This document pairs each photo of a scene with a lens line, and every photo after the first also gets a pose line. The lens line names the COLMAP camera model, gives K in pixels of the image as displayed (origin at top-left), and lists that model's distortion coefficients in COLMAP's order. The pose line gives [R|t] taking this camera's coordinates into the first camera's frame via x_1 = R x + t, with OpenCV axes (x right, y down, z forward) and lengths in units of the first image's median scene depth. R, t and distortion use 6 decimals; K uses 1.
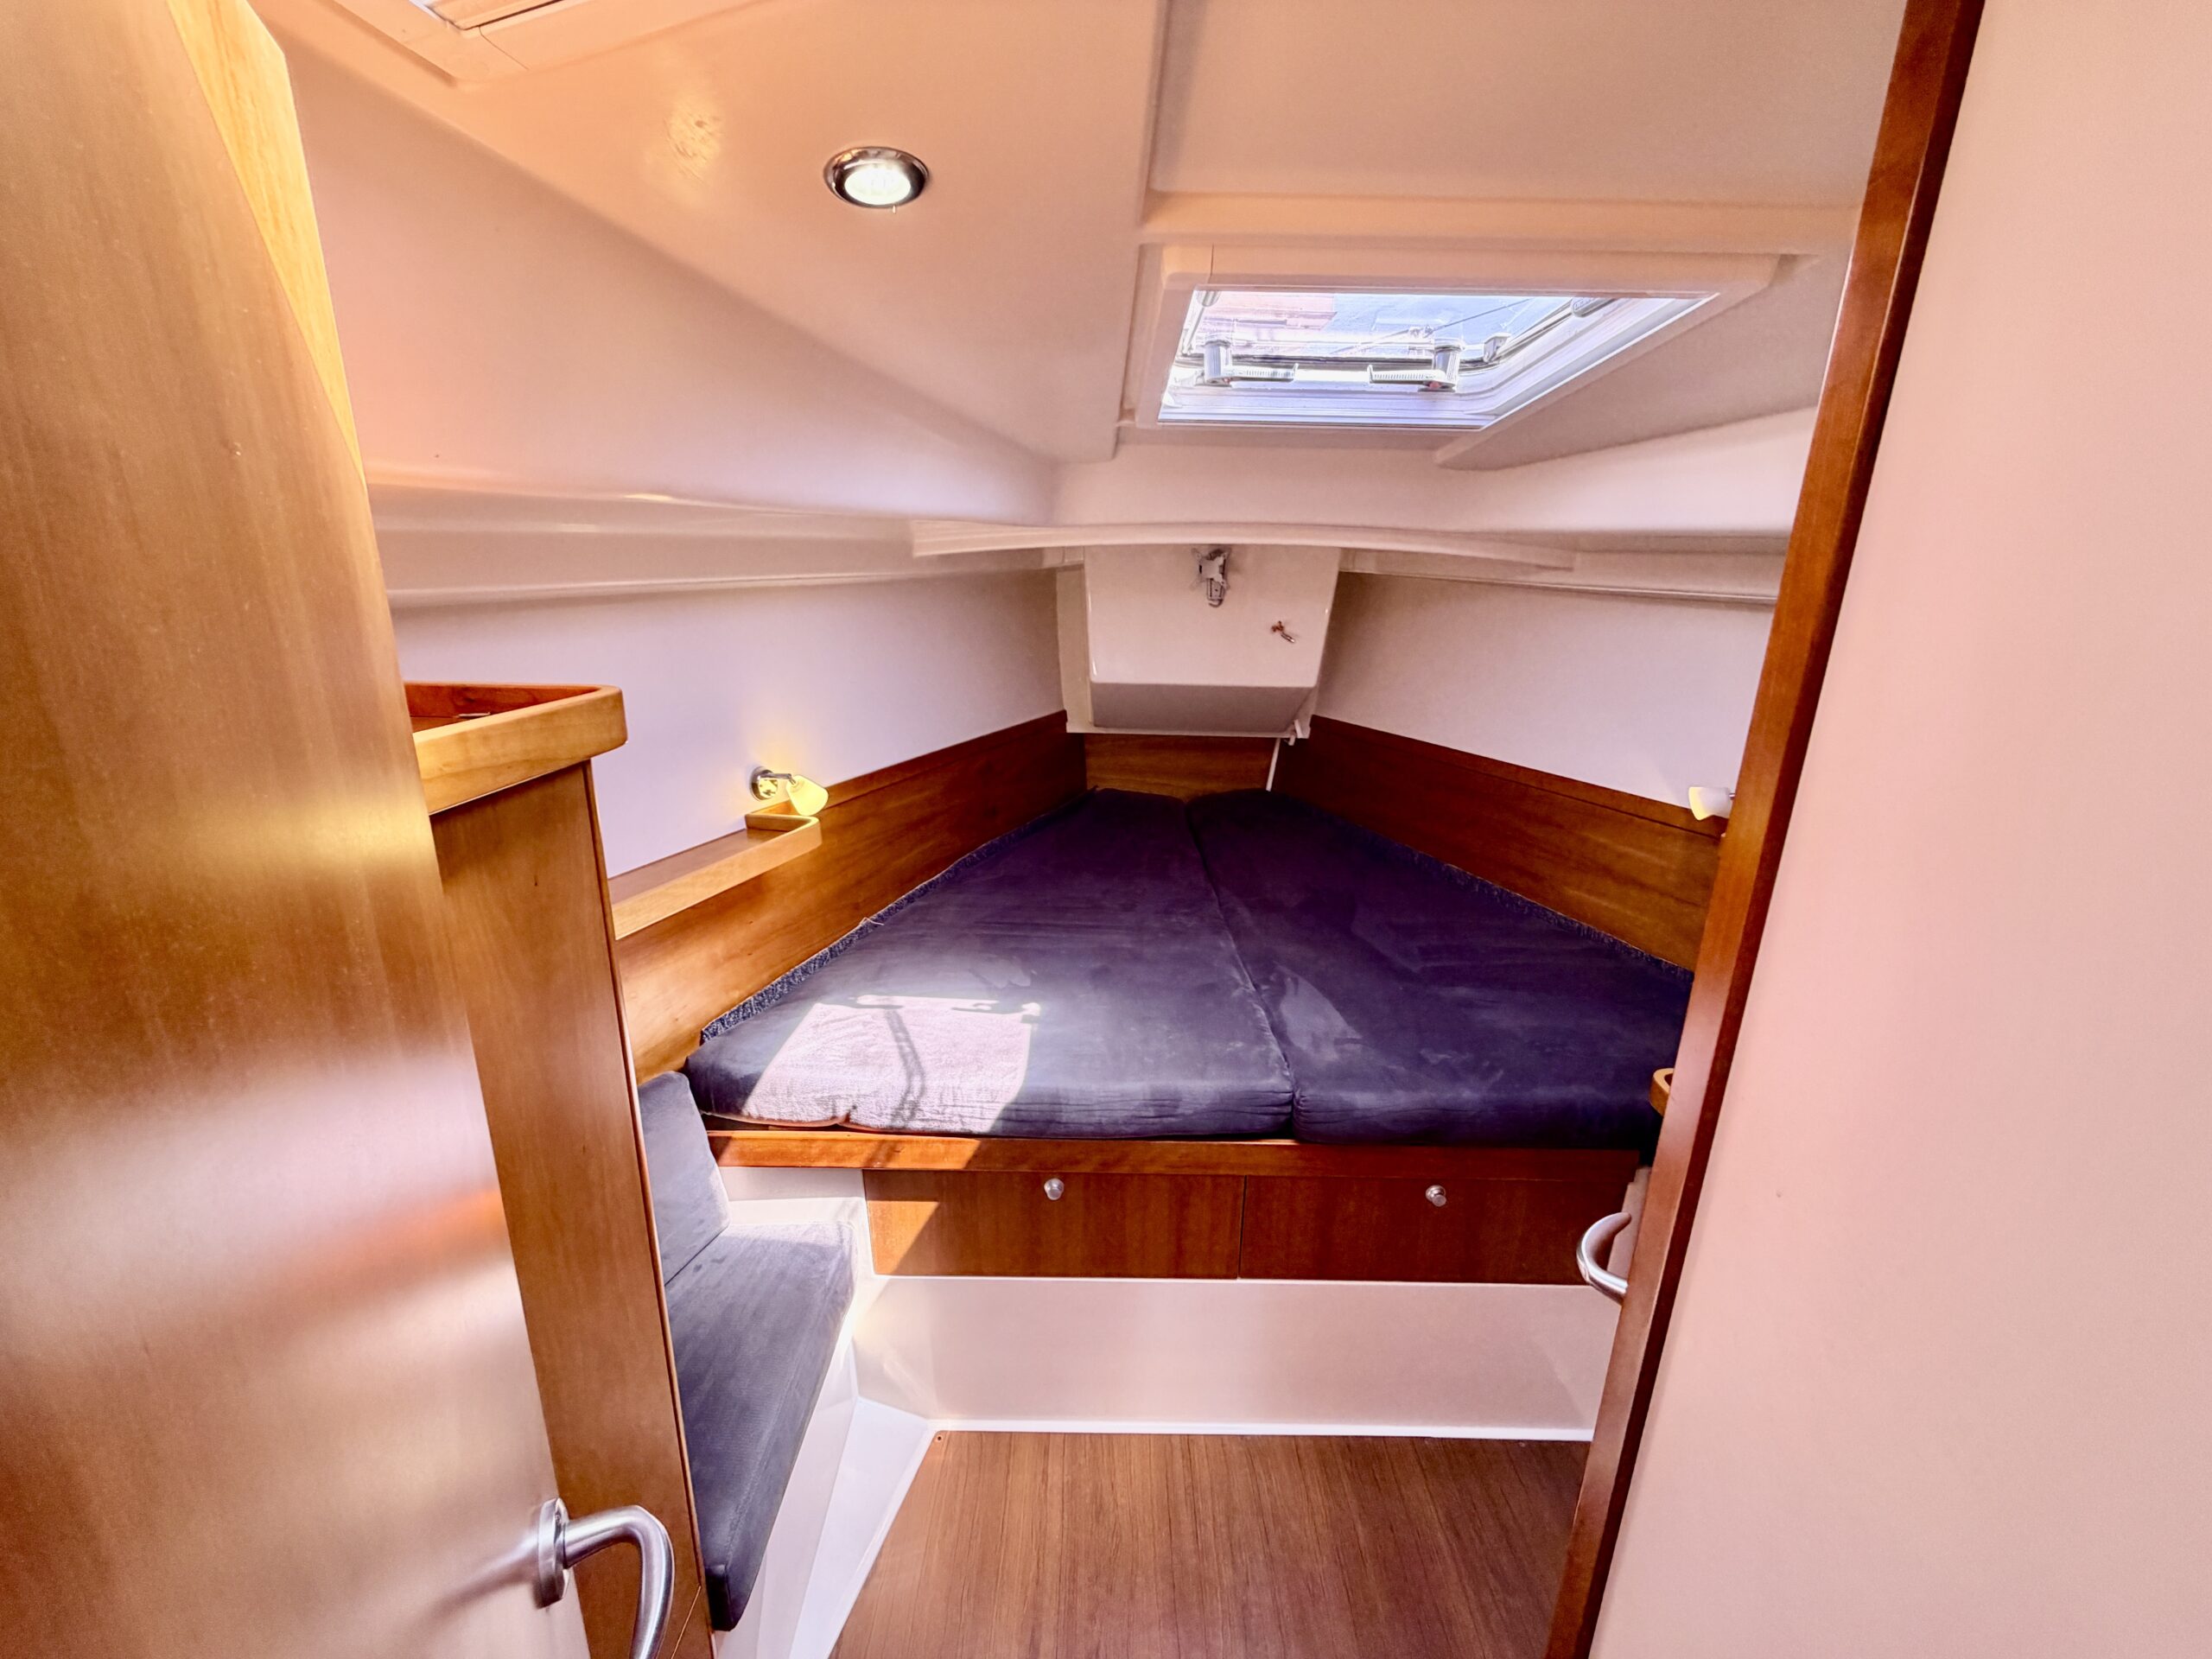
lens RADIAL K [[883.4, 0, 1095.6], [0, 883.4, 827.2], [0, 0, 1]] dist [-0.001958, 0.000779]
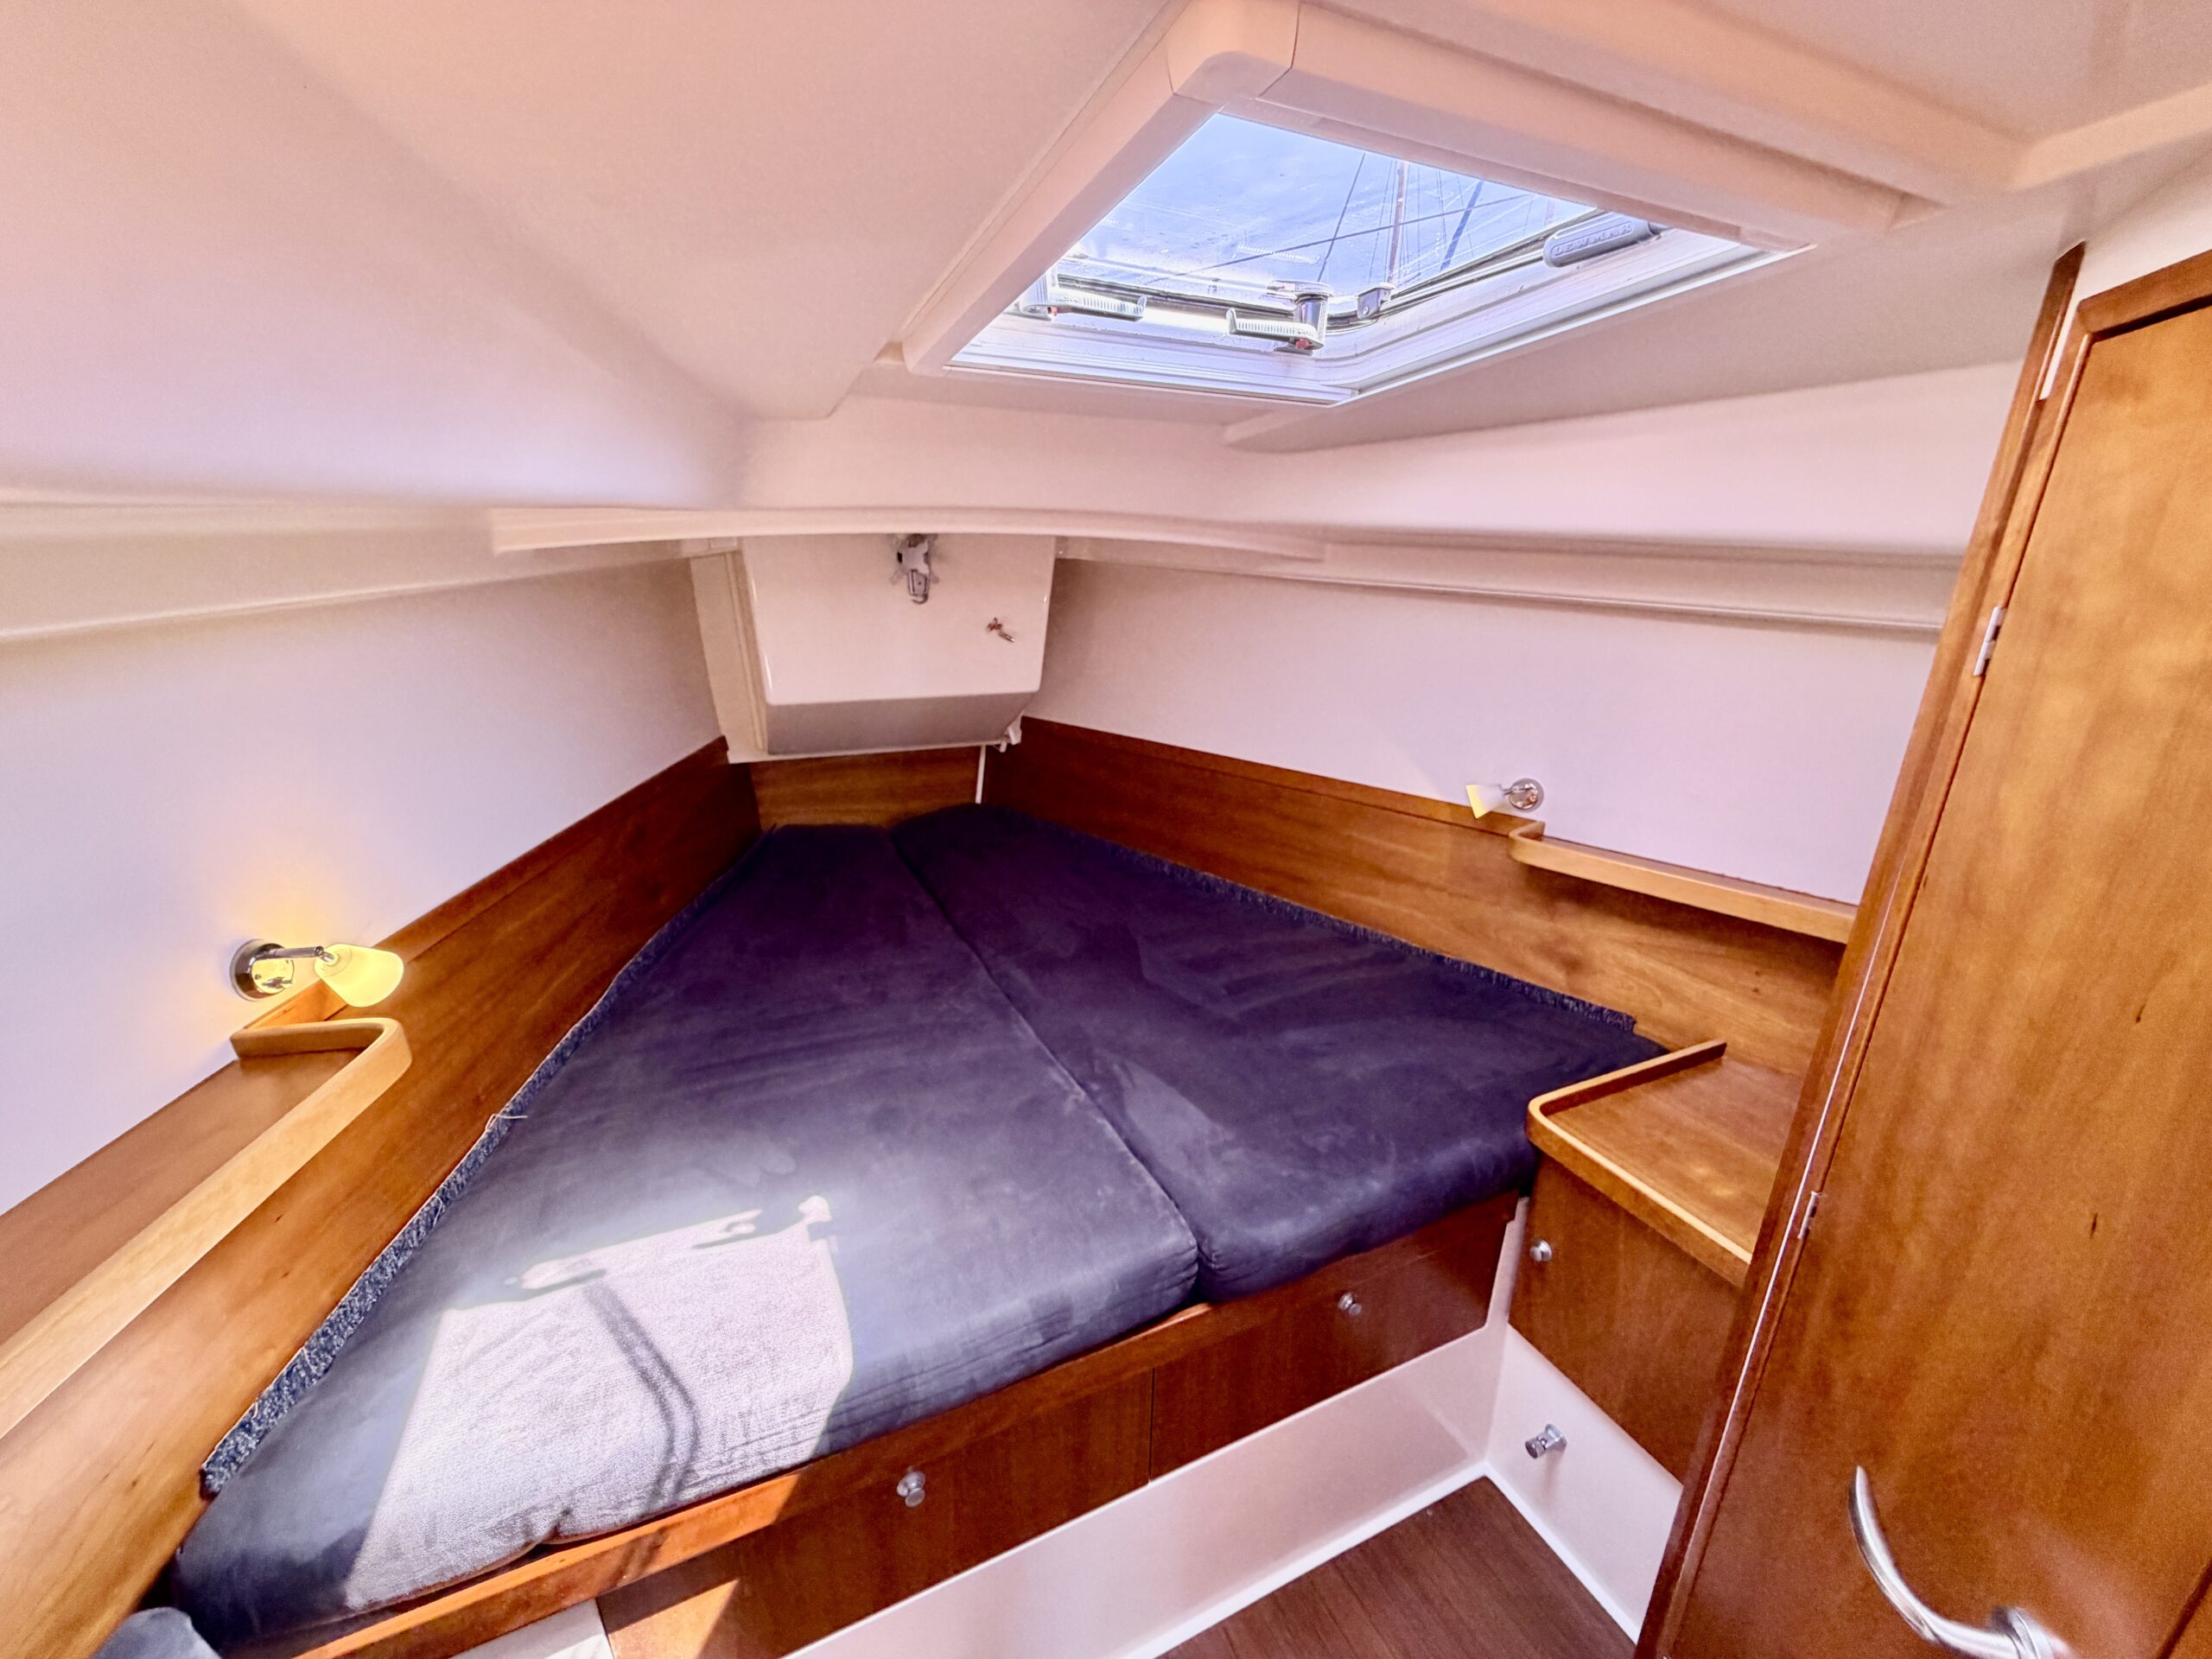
lens RADIAL K [[883.4, 0, 1095.6], [0, 883.4, 827.2], [0, 0, 1]] dist [-0.001958, 0.000779]
pose [[0.905739, -0.133188, 0.402366, -0.098052], [0.117767, 0.991044, 0.062950, -0.101357], [-0.407146, -0.009631, 0.913312, 0.242866]]
